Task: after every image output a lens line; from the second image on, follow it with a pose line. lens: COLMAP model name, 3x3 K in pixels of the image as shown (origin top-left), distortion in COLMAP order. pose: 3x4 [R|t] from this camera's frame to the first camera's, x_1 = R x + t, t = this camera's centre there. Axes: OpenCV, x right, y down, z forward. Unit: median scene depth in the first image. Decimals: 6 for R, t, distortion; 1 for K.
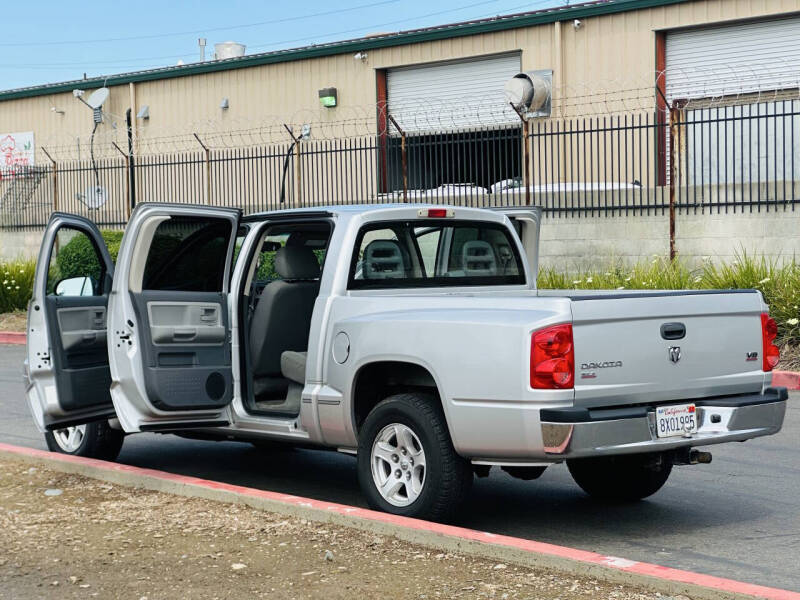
lens RADIAL K [[1768.8, 0, 396.9], [0, 1768.8, 299.9], [0, 0, 1]] dist [0.132696, 0.000000]
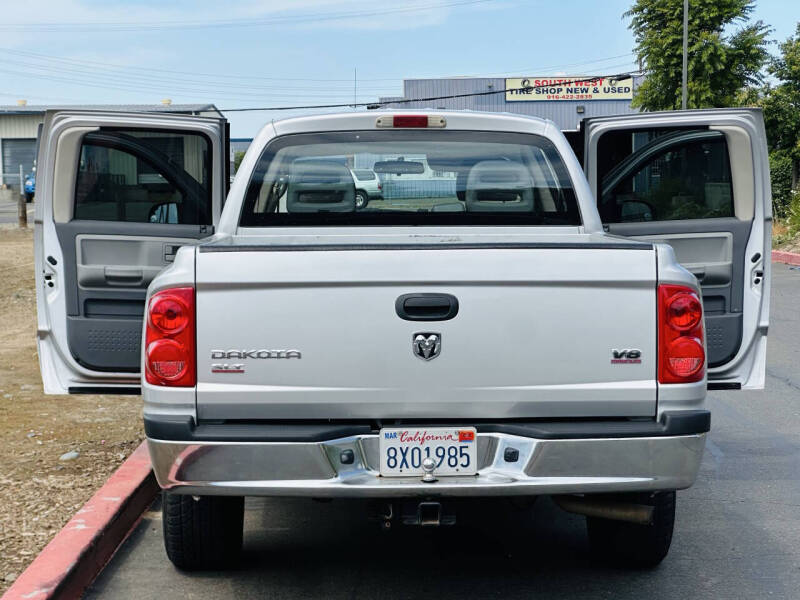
lens RADIAL K [[1768.8, 0, 407.9], [0, 1768.8, 302.4], [0, 0, 1]] dist [0.132696, 0.000000]
pose [[0.775551, 0.052784, -0.629074, 0.502227], [-0.024660, 0.998271, 0.053361, -0.015527], [0.630803, -0.025871, 0.775511, 0.486621]]
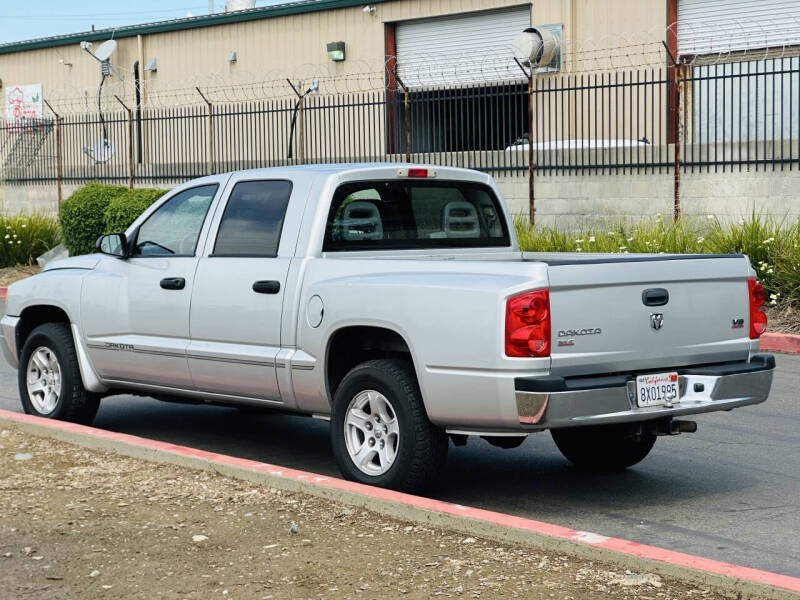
lens RADIAL K [[1768.8, 0, 398.8], [0, 1768.8, 305.3], [0, 0, 1]] dist [0.132696, 0.000000]
pose [[0.999940, 0.006727, -0.008676, 0.022715], [-0.006476, 0.999570, 0.028609, -0.004424], [0.008865, -0.028551, 0.999553, 0.030521]]
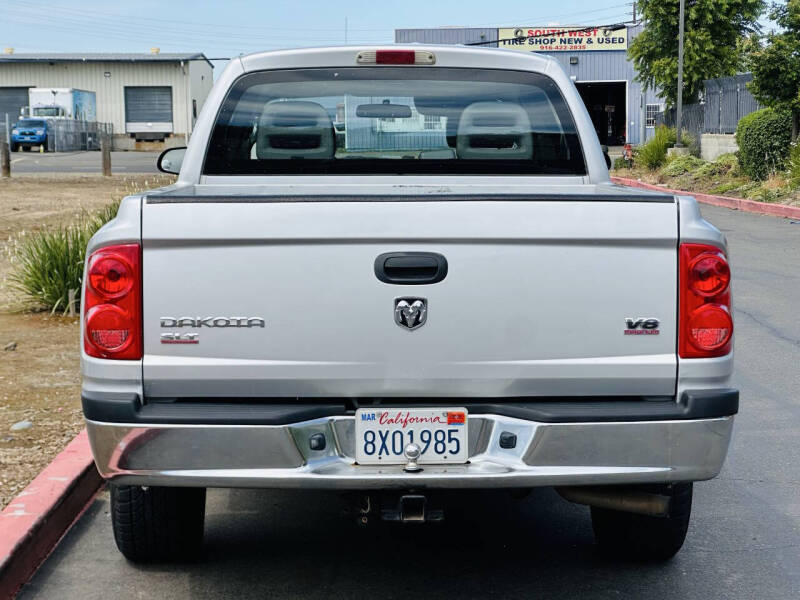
lens RADIAL K [[1768.8, 0, 400.8], [0, 1768.8, 291.4], [0, 0, 1]] dist [0.132696, 0.000000]
pose [[0.775925, 0.069624, -0.626971, 0.454036], [-0.029404, 0.996802, 0.074303, -0.013756], [0.630139, -0.039218, 0.775491, 0.550407]]
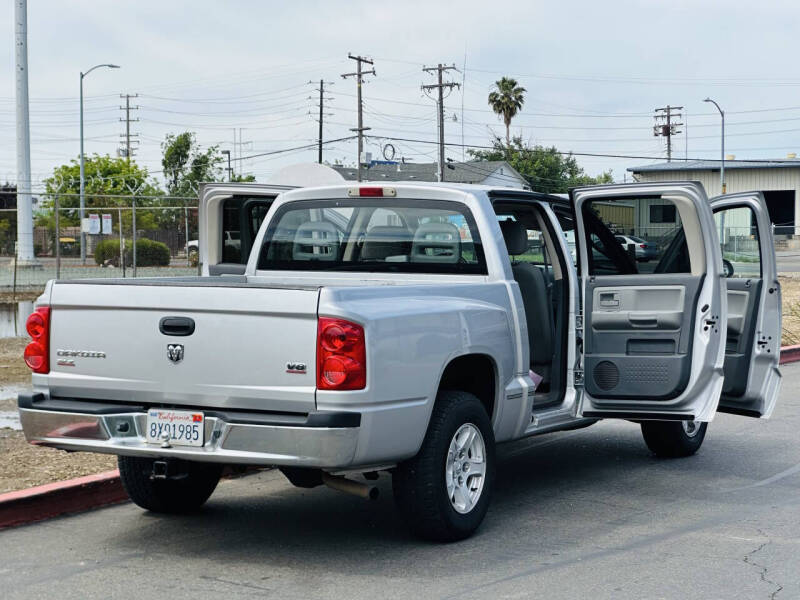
lens RADIAL K [[1768.8, 0, 398.0], [0, 1768.8, 307.4], [0, 0, 1]] dist [0.132696, 0.000000]
pose [[0.360070, 0.058441, -0.931093, 0.949551], [-0.040937, 0.998064, 0.046813, -0.035085], [0.932027, 0.021260, 0.361765, 0.733482]]
